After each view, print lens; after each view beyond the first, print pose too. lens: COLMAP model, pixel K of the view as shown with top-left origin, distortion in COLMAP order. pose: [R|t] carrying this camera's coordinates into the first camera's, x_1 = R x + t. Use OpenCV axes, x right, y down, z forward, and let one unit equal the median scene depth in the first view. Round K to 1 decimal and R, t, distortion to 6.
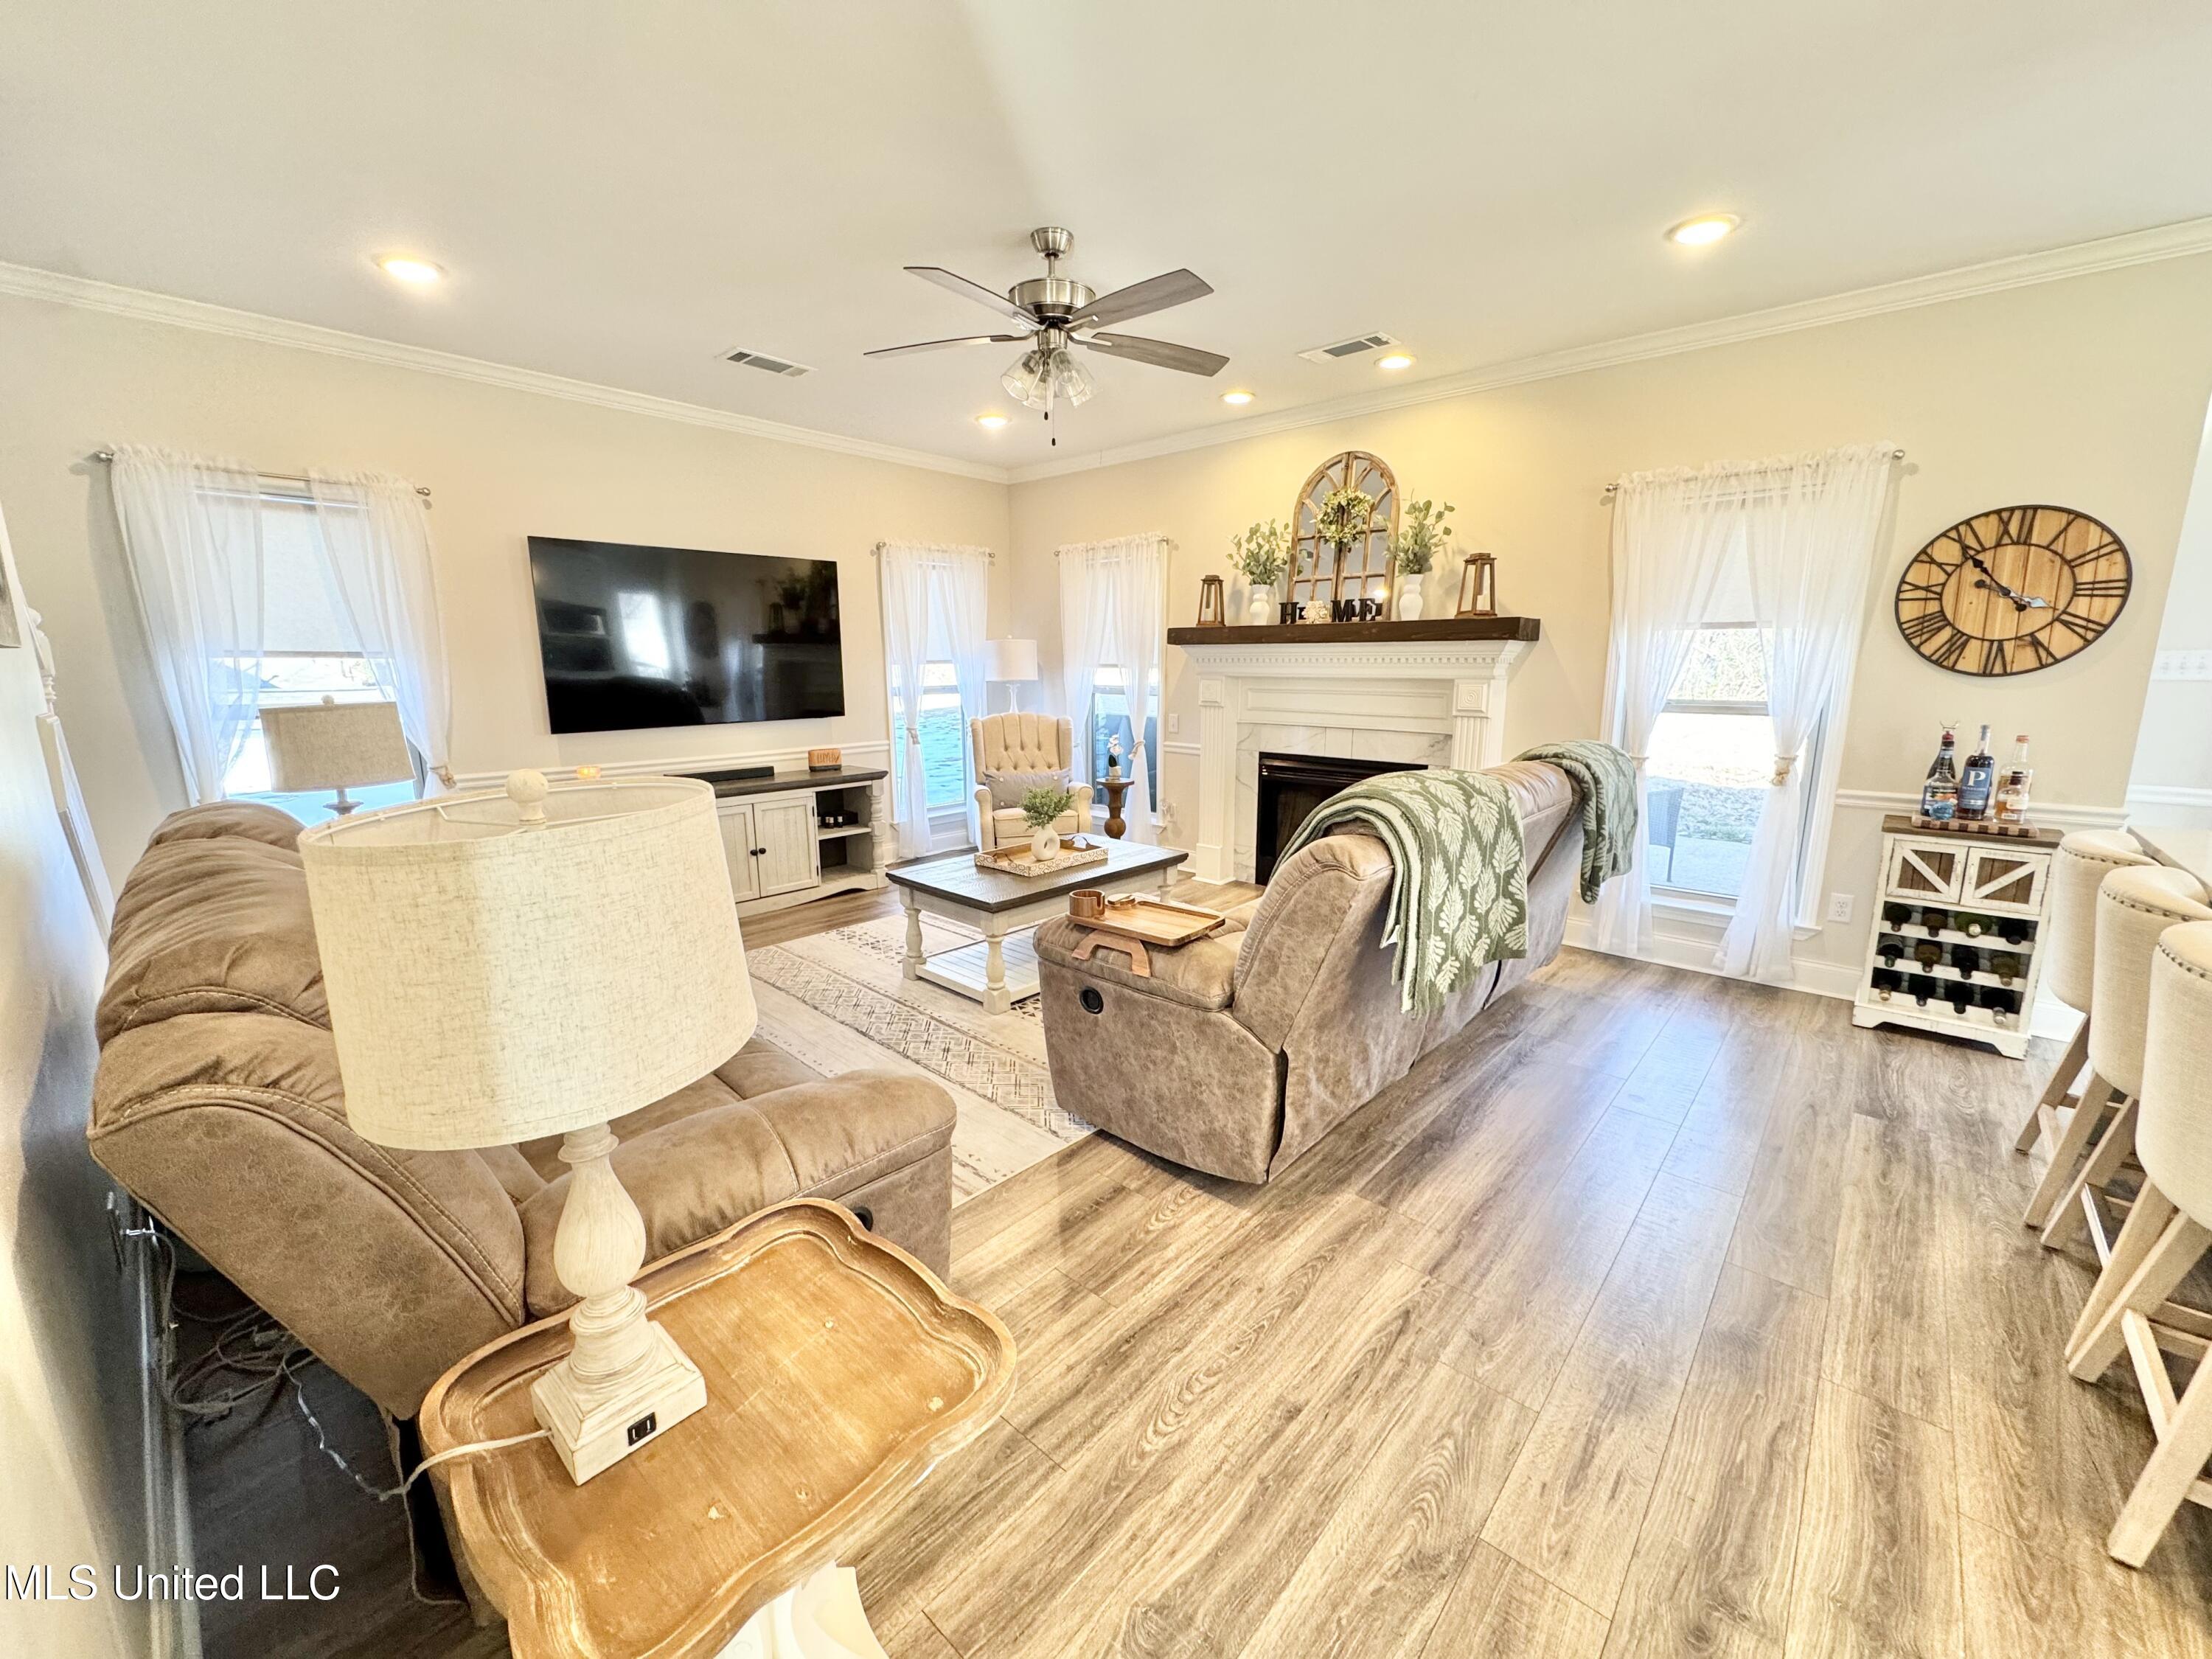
lens RADIAL K [[879.0, 0, 1102.0], [0, 879.0, 827.3], [0, 0, 1]] dist [-0.003488, 0.000519]
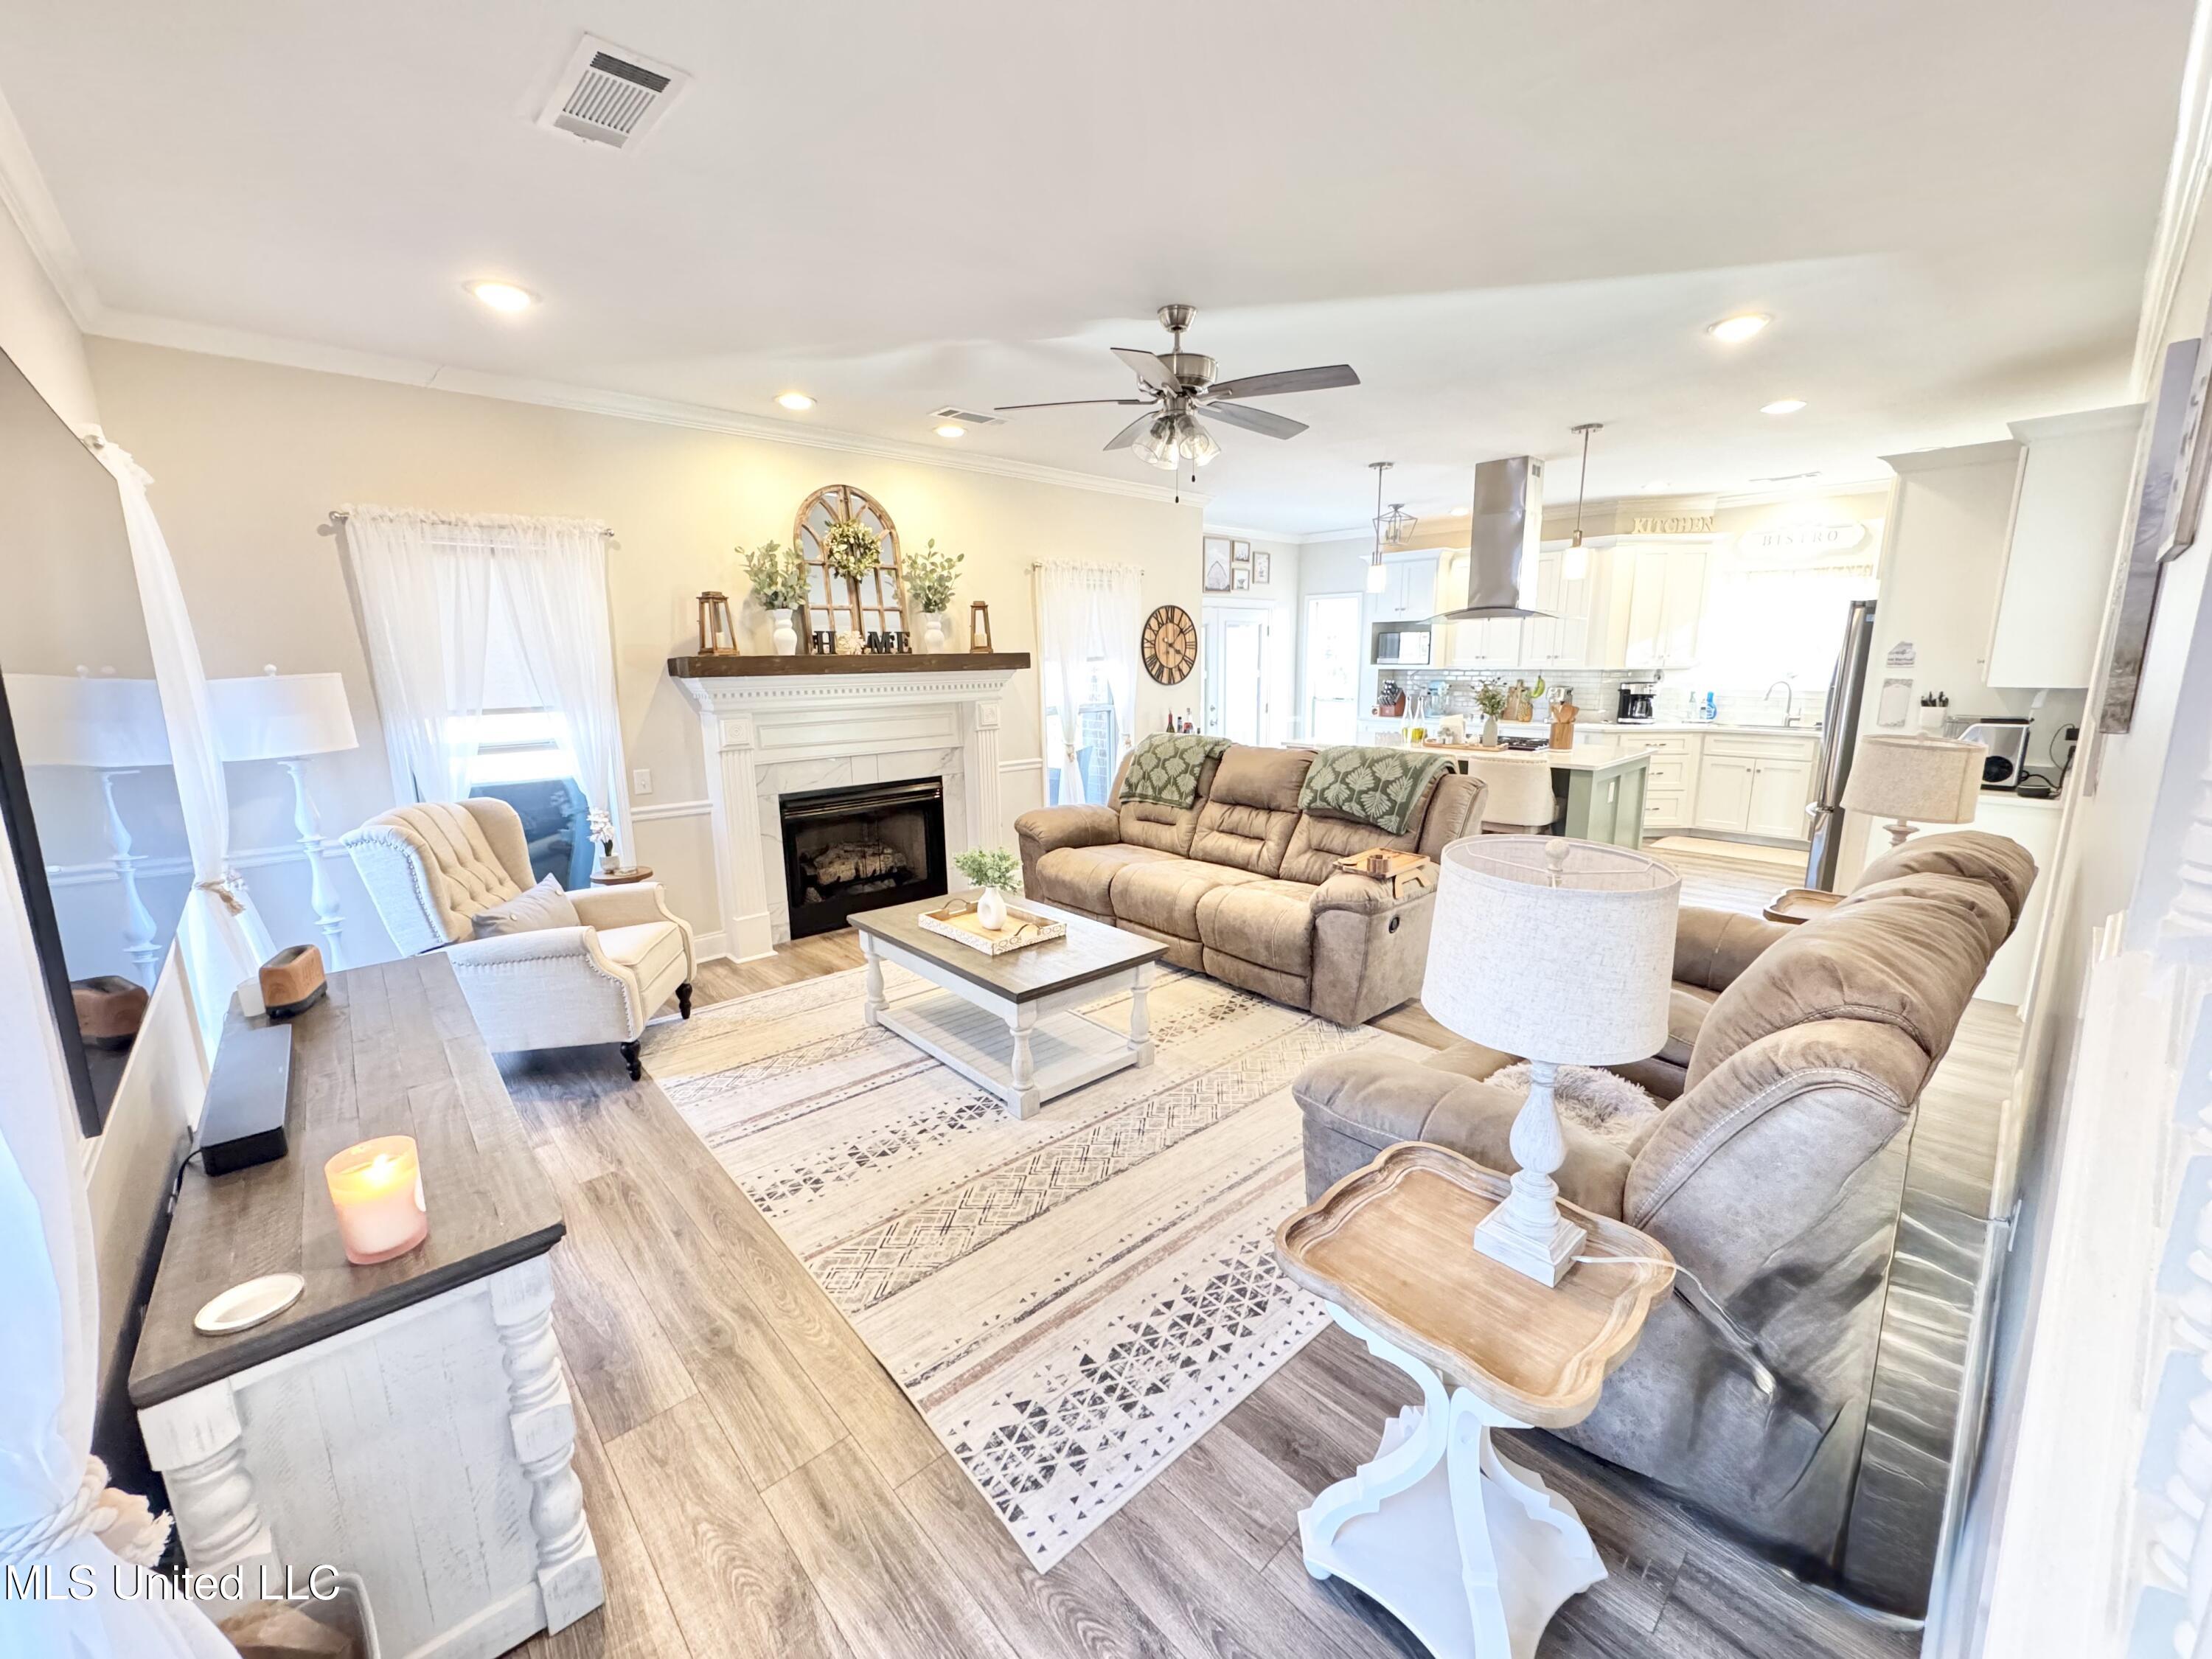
lens RADIAL K [[871.9, 0, 1106.0], [0, 871.9, 829.5], [0, 0, 1]] dist [0.015632, 0.000113]
pose [[0.094606, -0.196912, 0.975846, -1.270701], [0.198166, 0.964350, 0.175380, -0.271588], [-0.975592, 0.176788, 0.130254, 1.085626]]
